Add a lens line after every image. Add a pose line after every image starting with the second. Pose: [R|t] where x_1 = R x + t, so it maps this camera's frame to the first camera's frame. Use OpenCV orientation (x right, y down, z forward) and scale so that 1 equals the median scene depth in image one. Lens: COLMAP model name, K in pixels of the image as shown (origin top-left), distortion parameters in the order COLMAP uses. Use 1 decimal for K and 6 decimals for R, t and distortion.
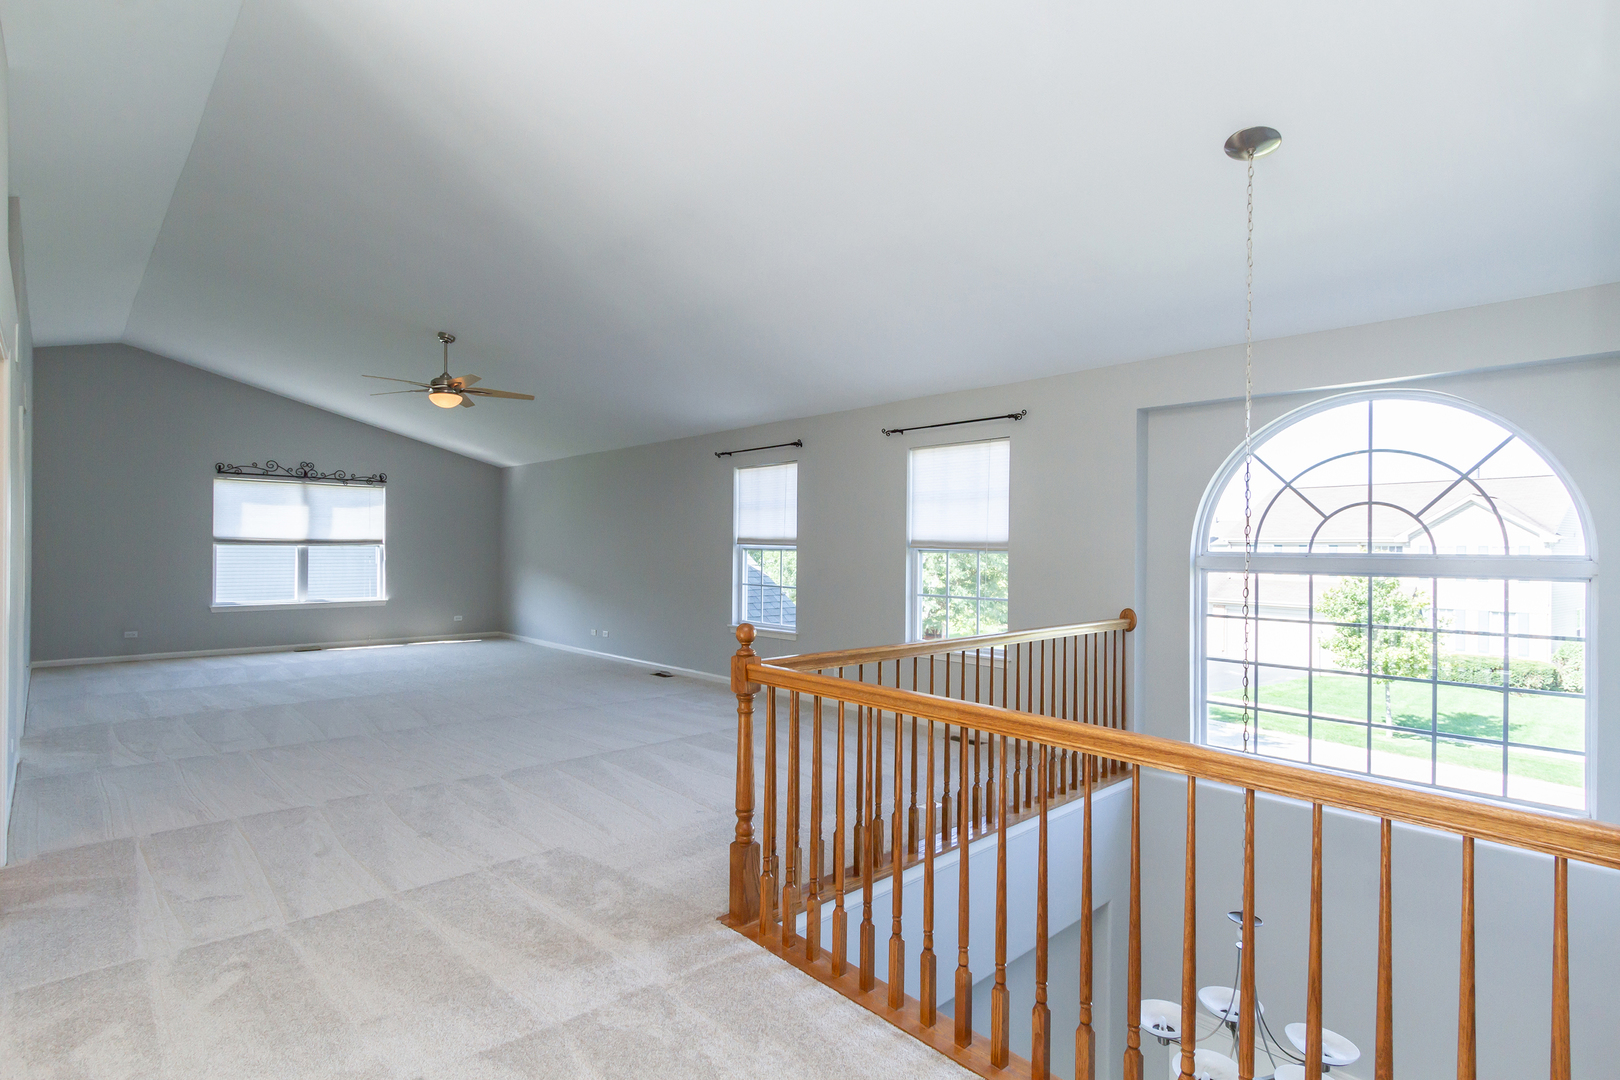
lens RADIAL K [[791.9, 0, 809.7], [0, 791.9, 541.3], [0, 0, 1]] dist [-0.000751, -0.001514]
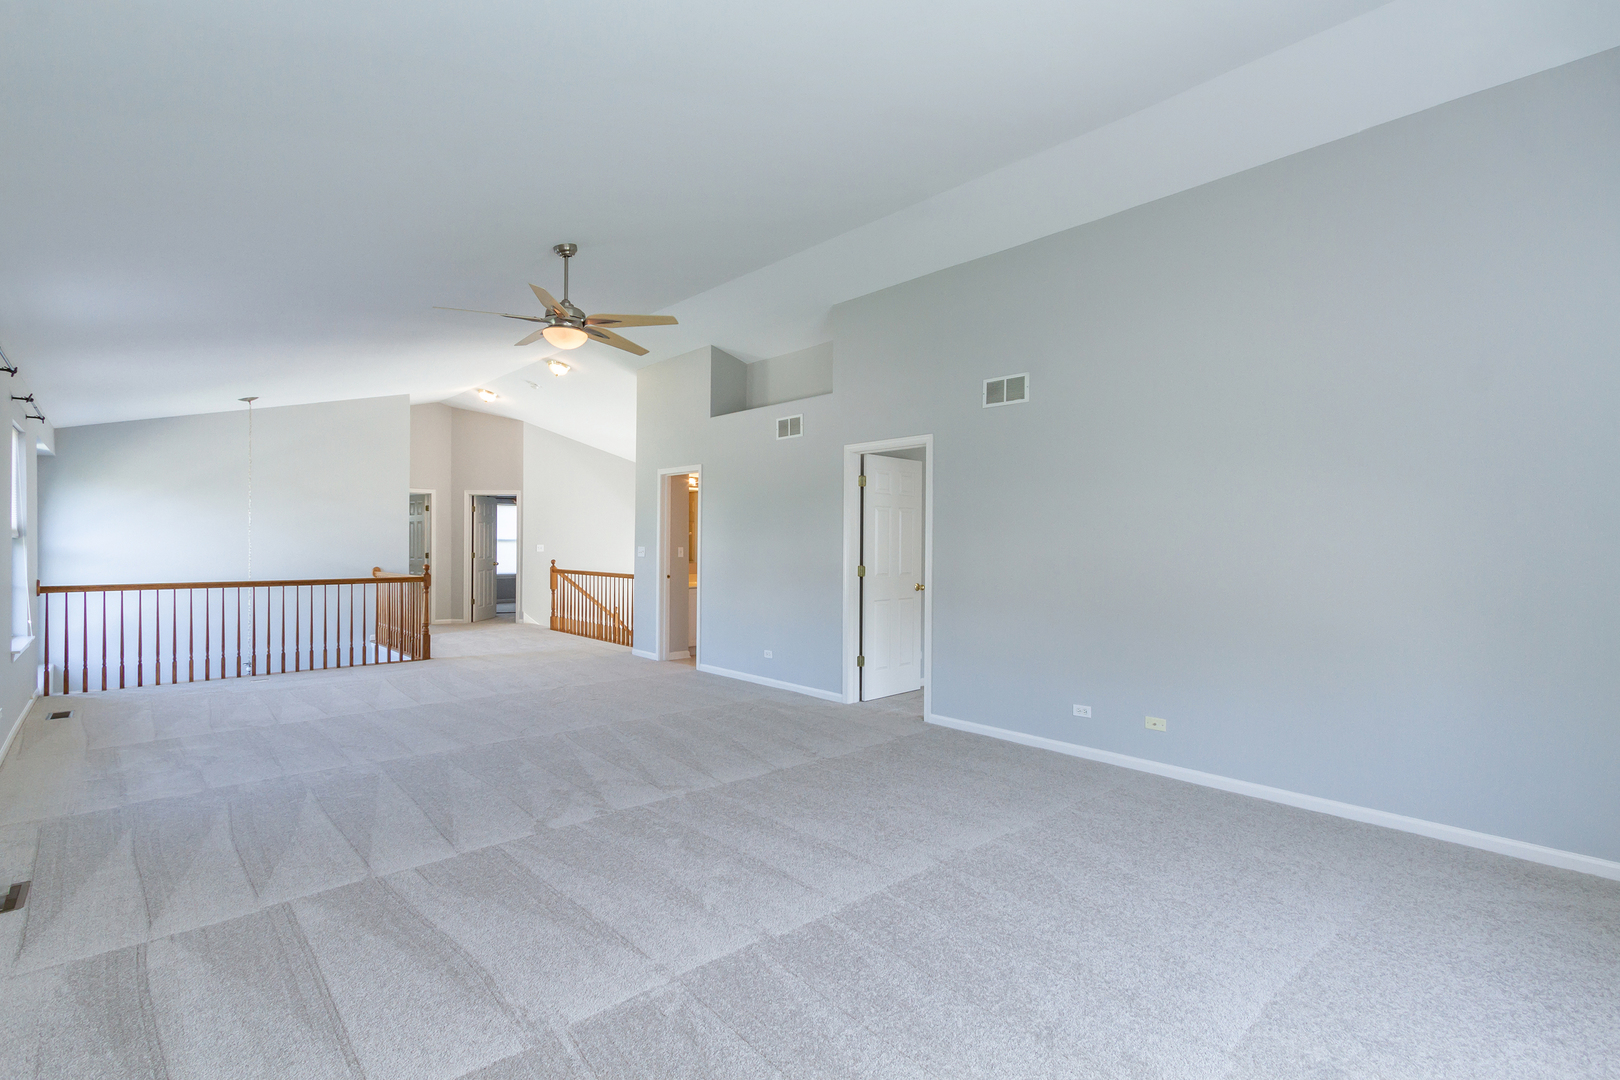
lens RADIAL K [[742.5, 0, 798.7], [0, 742.5, 543.0], [0, 0, 1]] dist [0.000973, -0.000025]
pose [[-0.999797, -0.015863, 0.012397, -0.525073], [-0.015947, 0.999851, -0.006678, 0.005102], [-0.012289, -0.006874, -0.999901, 1.285262]]
